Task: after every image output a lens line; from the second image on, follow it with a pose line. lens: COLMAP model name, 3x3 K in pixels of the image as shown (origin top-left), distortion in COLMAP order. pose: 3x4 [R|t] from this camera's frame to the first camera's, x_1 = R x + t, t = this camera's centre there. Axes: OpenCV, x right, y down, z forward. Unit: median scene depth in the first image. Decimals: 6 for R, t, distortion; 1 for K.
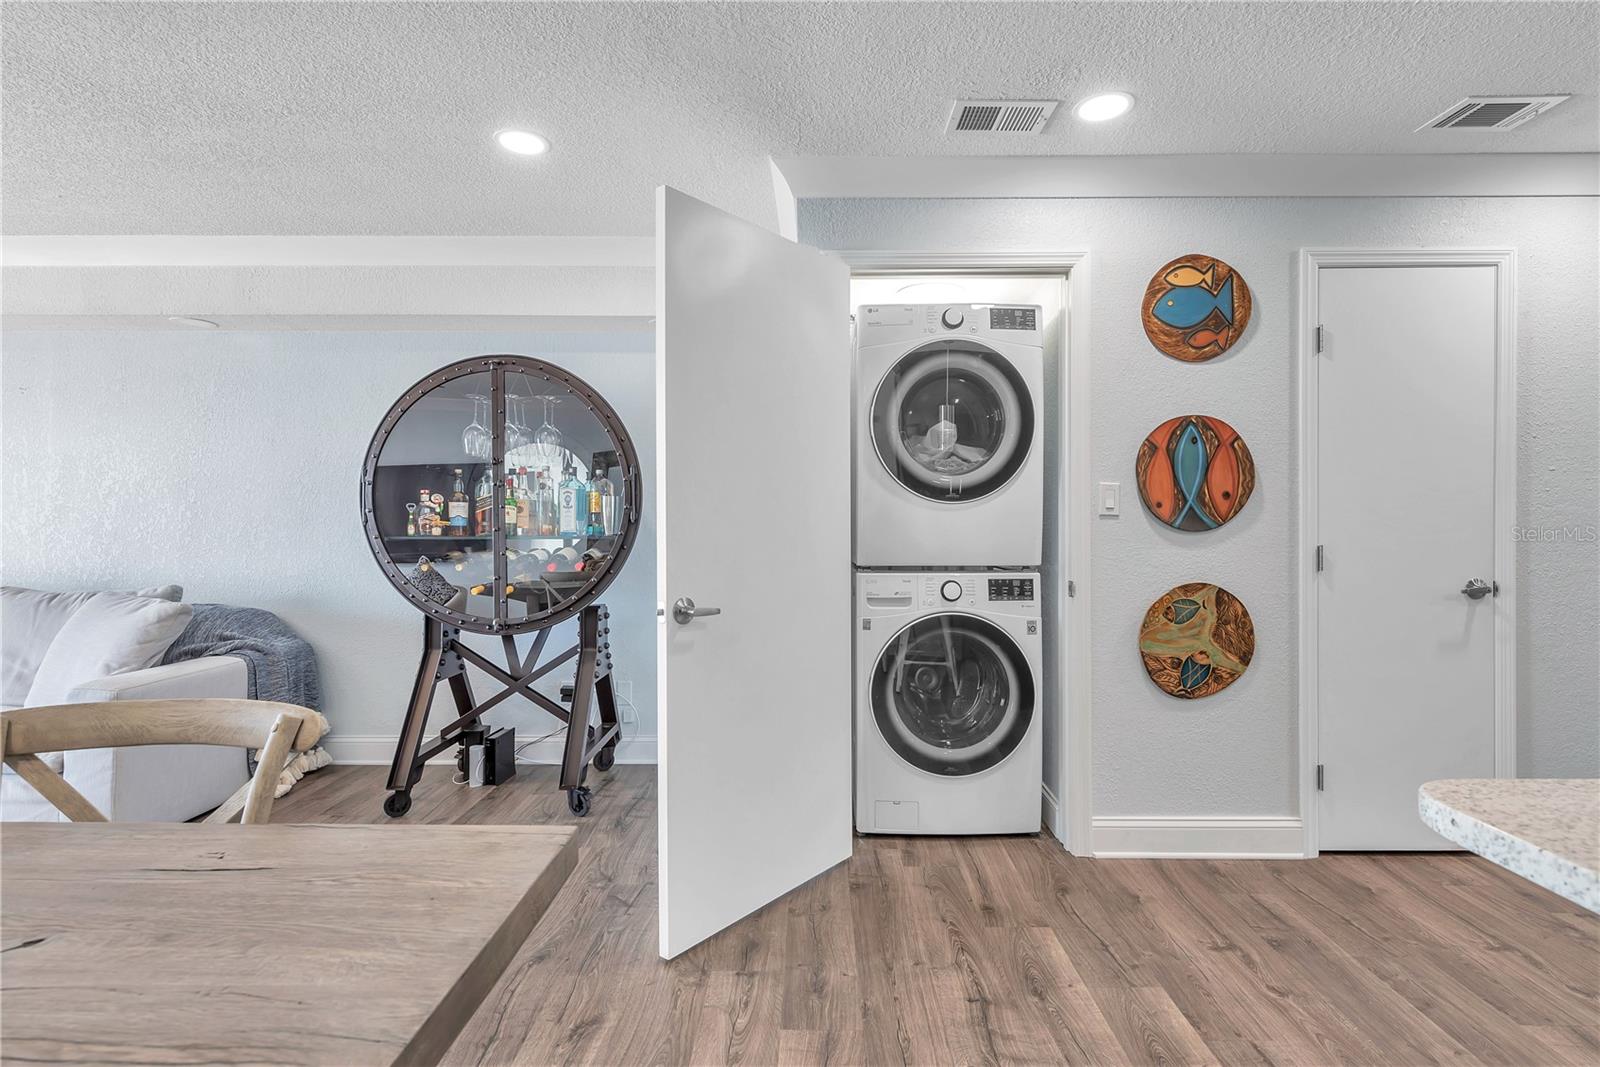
lens RADIAL K [[794.9, 0, 802.9], [0, 794.9, 526.4], [0, 0, 1]] dist [0.003100, 0.000413]
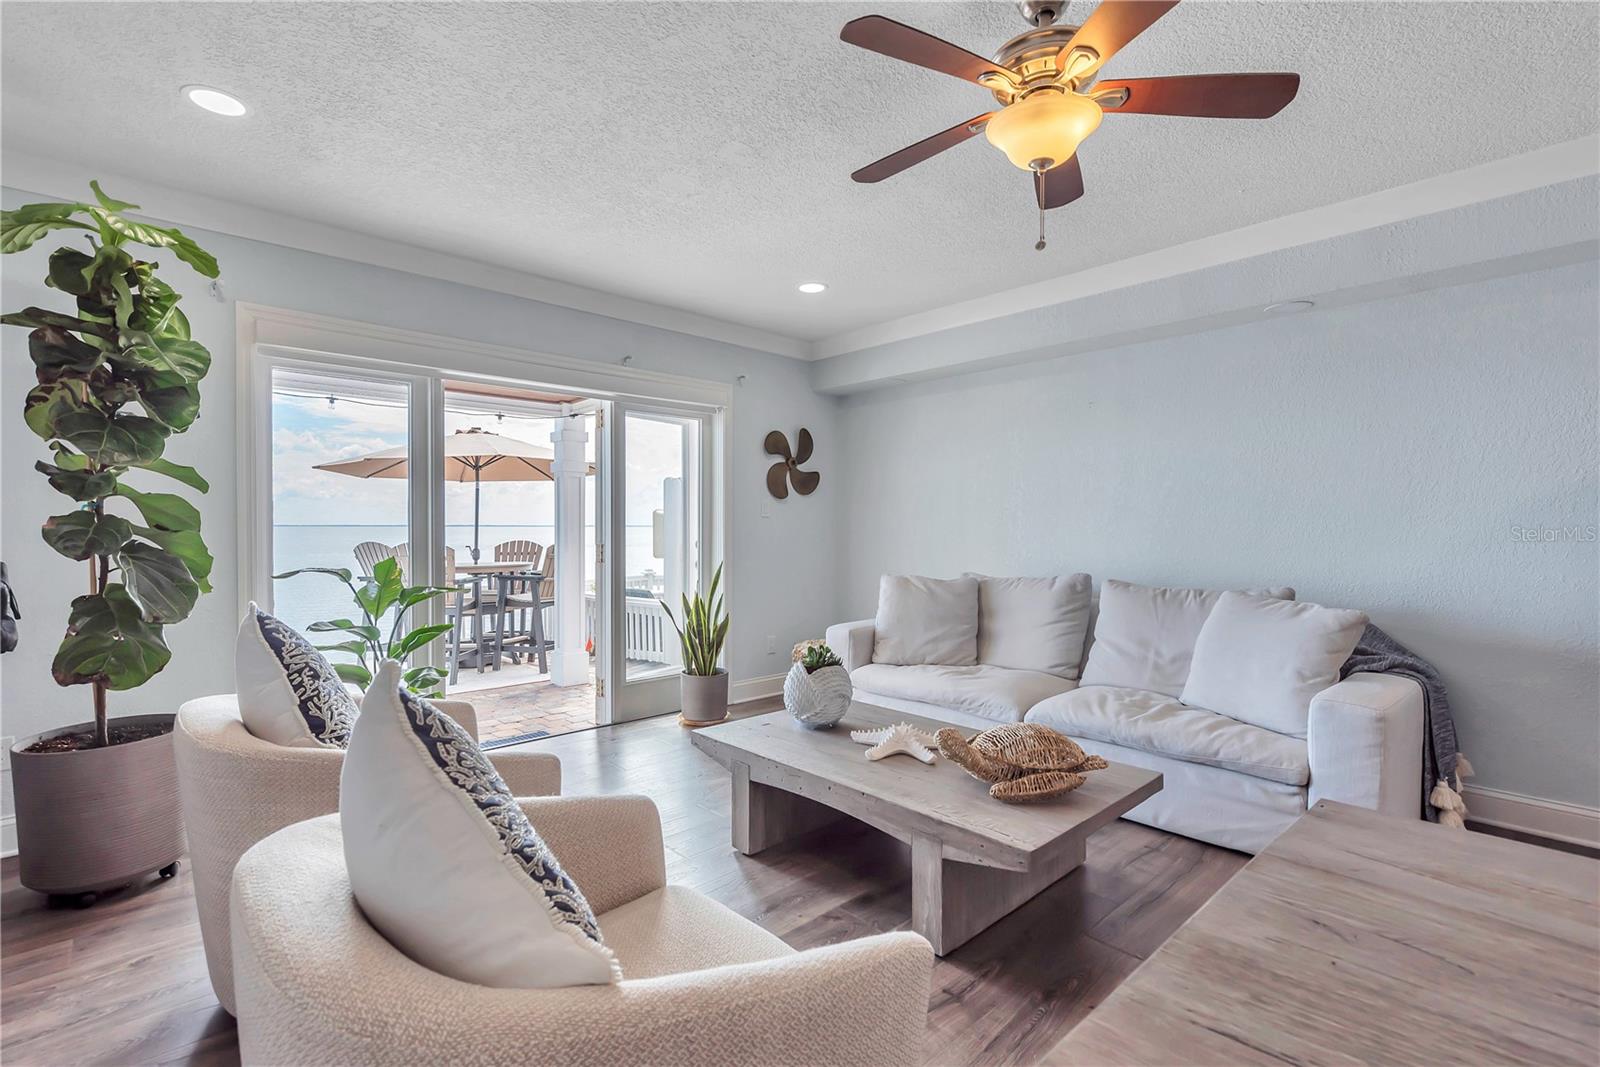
lens RADIAL K [[735.4, 0, 800.4], [0, 735.4, 534.7], [0, 0, 1]] dist [0.014687, -0.000917]
pose [[0.686548, 0.007589, -0.727045, -0.589147], [-0.003345, 0.999968, 0.007279, 0.007389], [0.727077, -0.002565, 0.686551, -0.020737]]
